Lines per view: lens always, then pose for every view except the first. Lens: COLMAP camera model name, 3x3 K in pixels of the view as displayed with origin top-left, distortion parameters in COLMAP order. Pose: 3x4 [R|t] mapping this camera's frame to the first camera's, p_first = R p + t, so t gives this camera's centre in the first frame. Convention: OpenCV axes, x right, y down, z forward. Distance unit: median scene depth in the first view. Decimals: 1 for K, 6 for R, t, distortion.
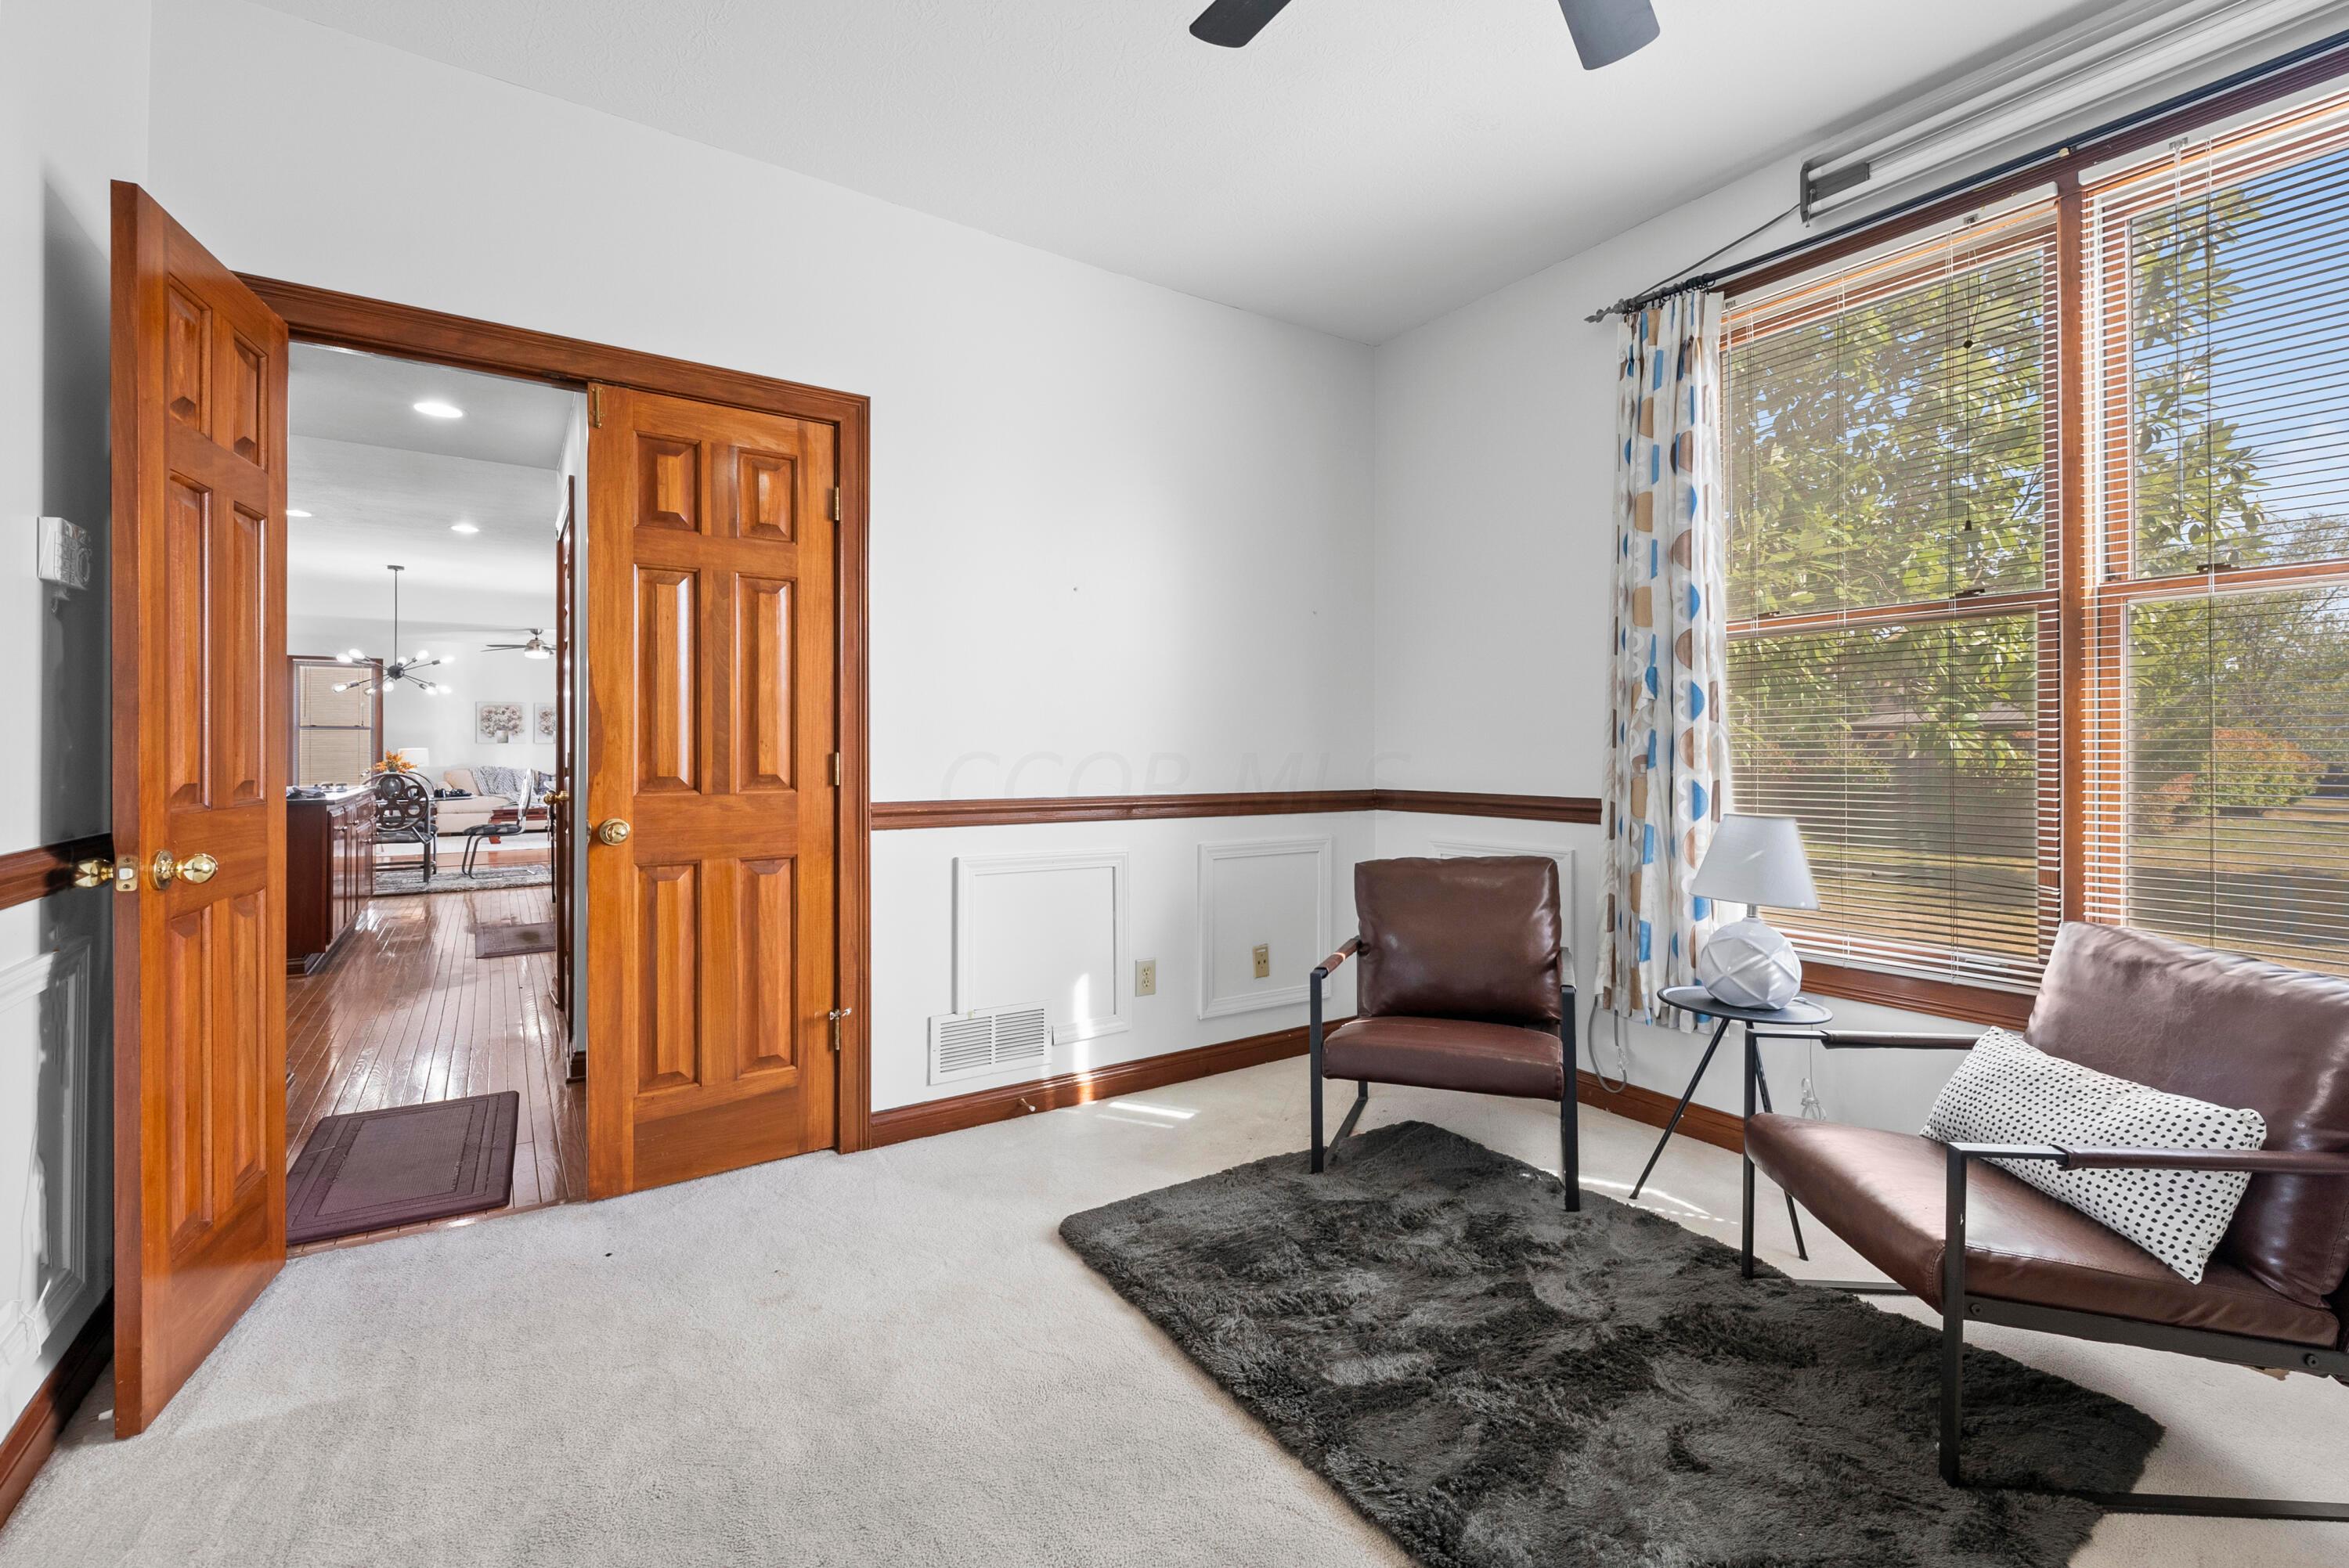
lens RADIAL K [[997.5, 0, 1174.5], [0, 997.5, 784.0], [0, 0, 1]] dist [-0.002058, -0.000113]
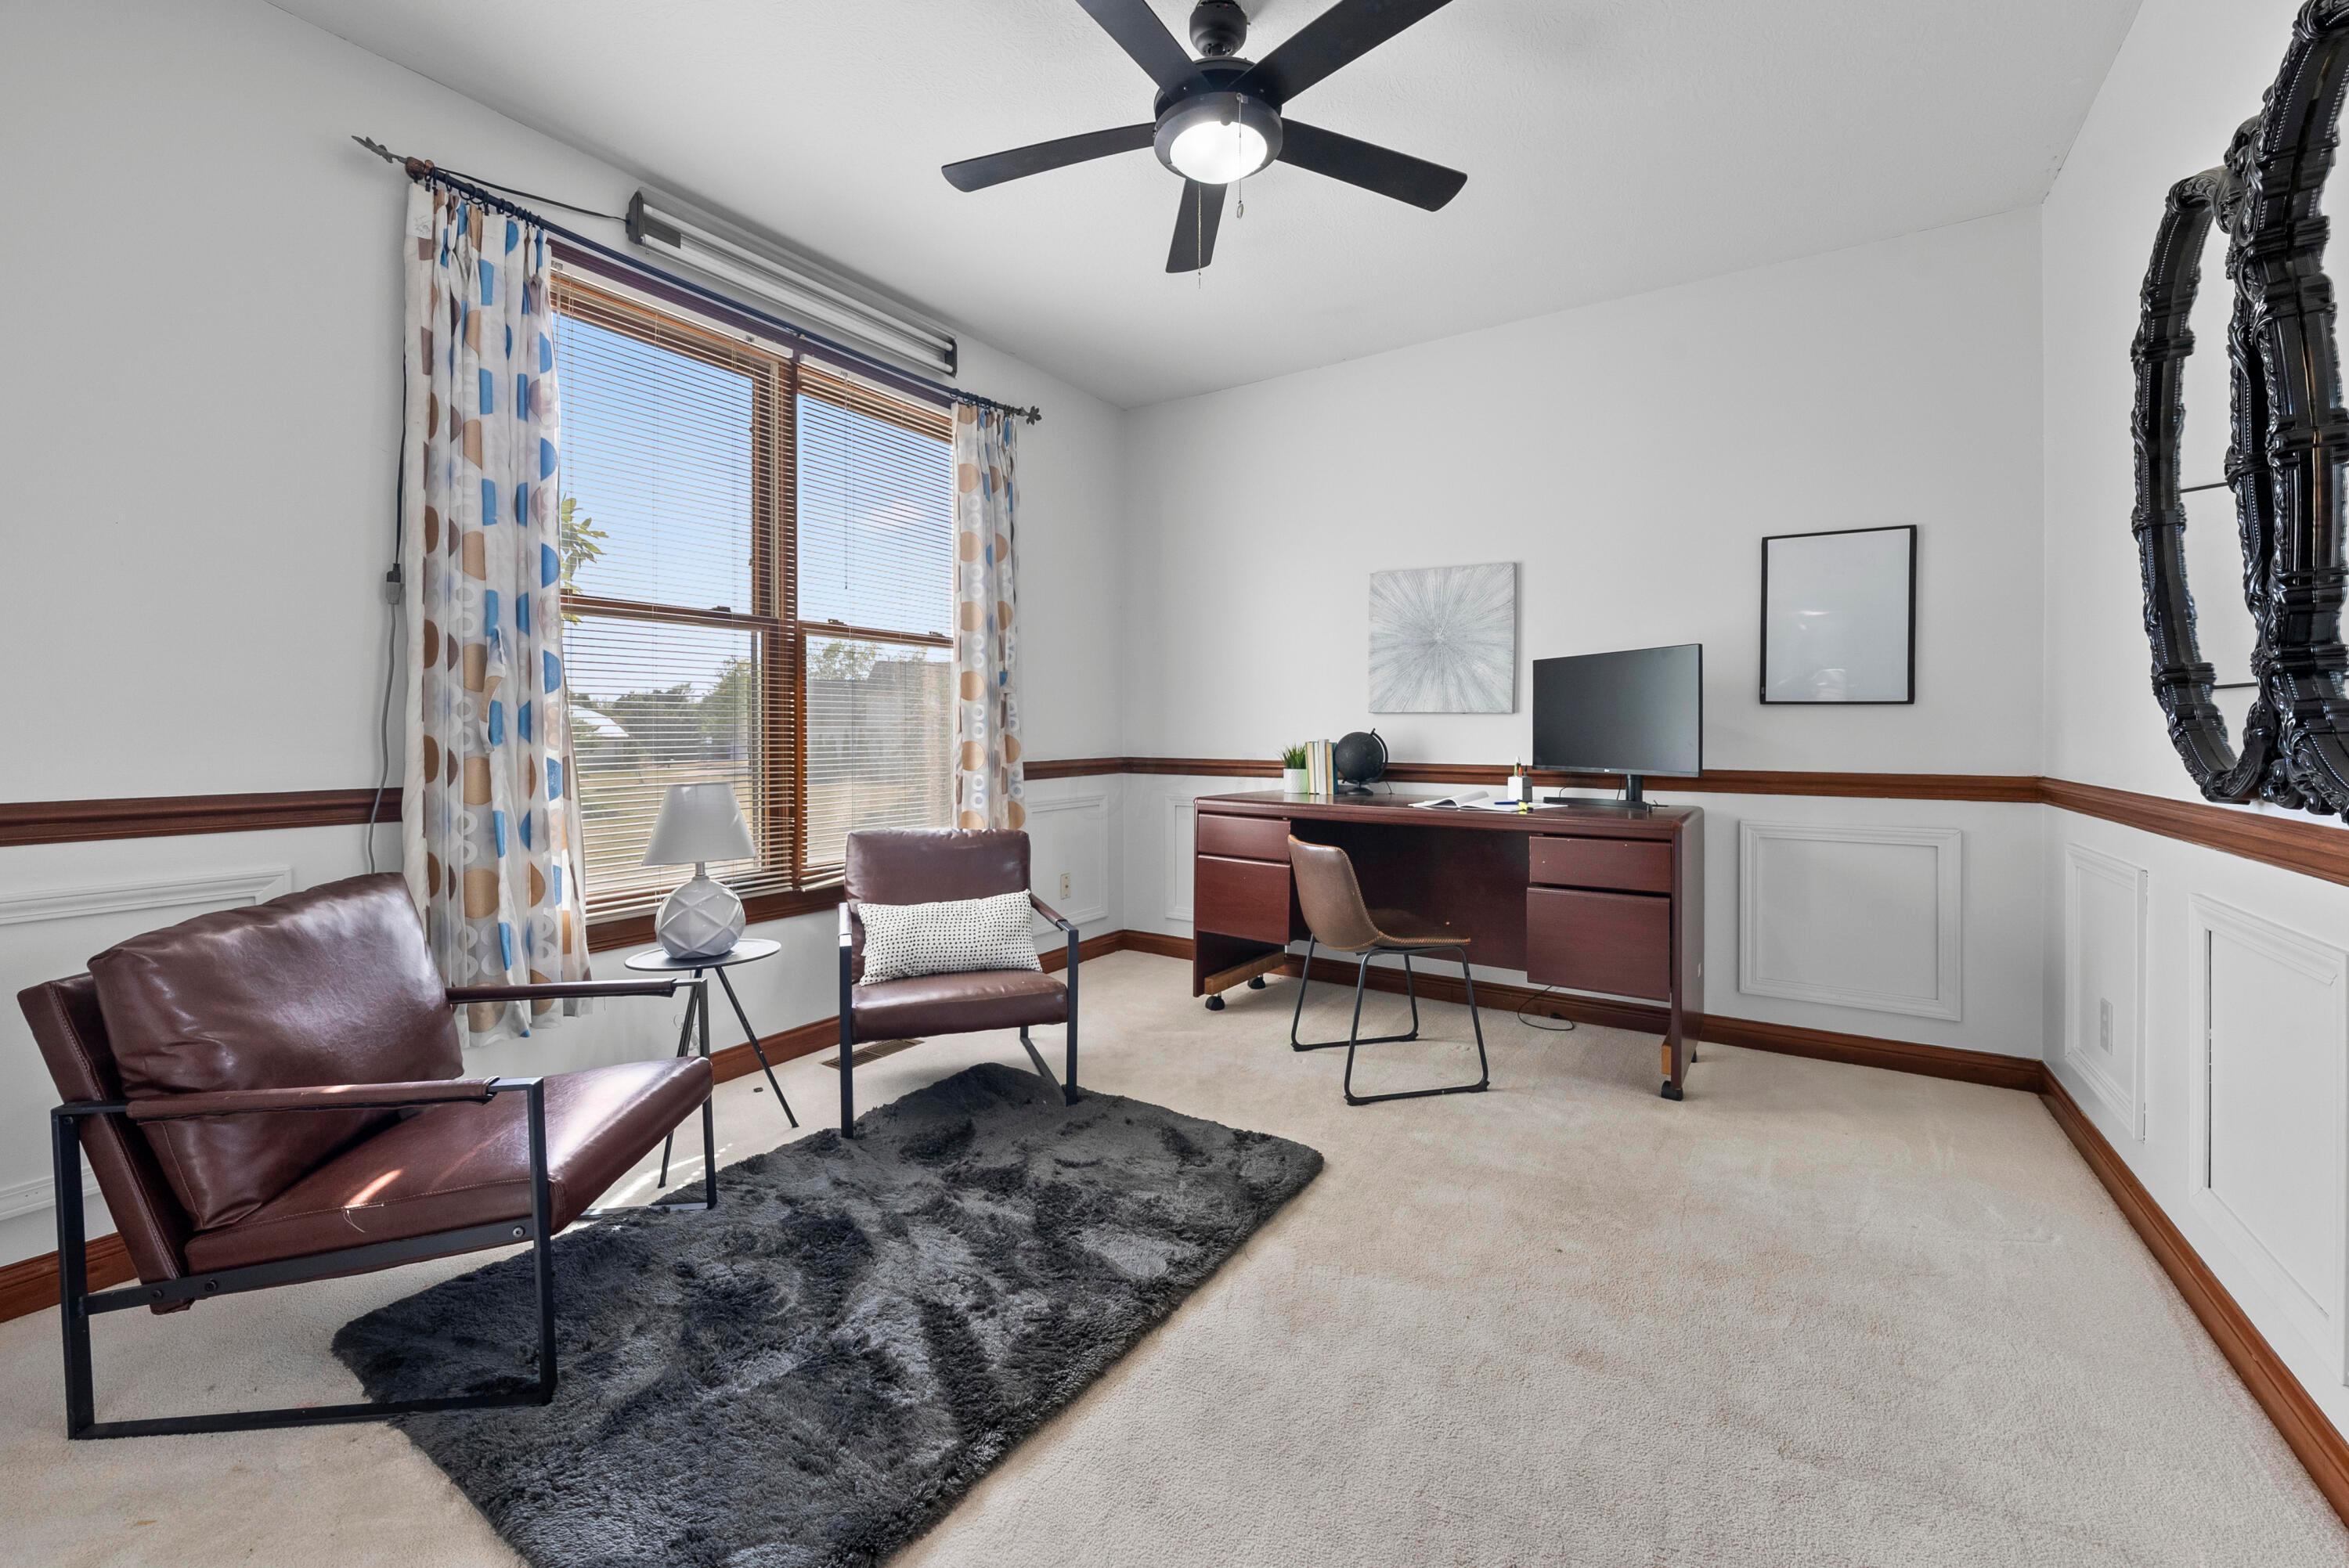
lens RADIAL K [[971.9, 0, 1178.1], [0, 971.9, 738.7], [0, 0, 1]] dist [0.000418, 0.000022]
pose [[-0.384671, -0.007366, 0.923024, -0.597736], [0.021268, 0.999632, 0.016841, -0.024745], [-0.922809, 0.026109, -0.384373, 0.885222]]
